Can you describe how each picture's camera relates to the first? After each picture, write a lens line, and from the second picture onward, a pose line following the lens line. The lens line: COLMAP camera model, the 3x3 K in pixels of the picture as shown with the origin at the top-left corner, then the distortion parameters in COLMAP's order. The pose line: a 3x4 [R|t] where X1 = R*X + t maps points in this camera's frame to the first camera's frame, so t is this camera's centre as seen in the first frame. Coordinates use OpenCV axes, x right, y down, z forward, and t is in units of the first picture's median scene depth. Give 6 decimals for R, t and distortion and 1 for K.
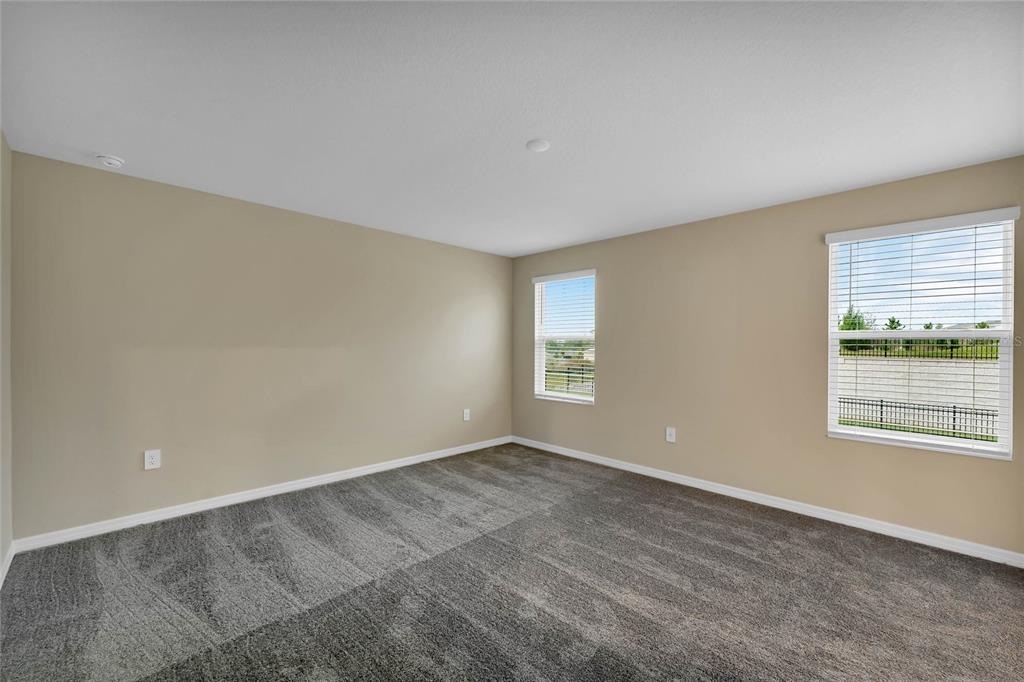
lens RADIAL K [[429.4, 0, 519.8], [0, 429.4, 345.9], [0, 0, 1]] dist [-0.000888, -0.000187]
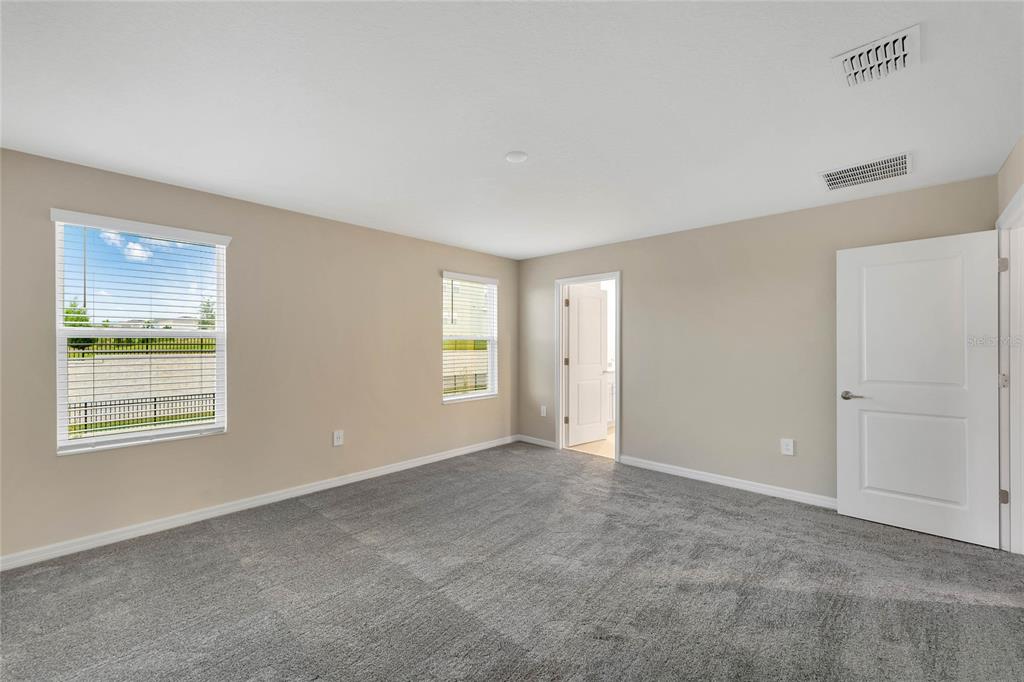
lens RADIAL K [[429.4, 0, 519.8], [0, 429.4, 345.9], [0, 0, 1]] dist [-0.000888, -0.000187]
pose [[-0.067321, -0.009780, 0.997683, -0.167157], [0.005905, 0.999931, 0.010200, -0.002083], [-0.997714, 0.006578, -0.067259, 0.170643]]
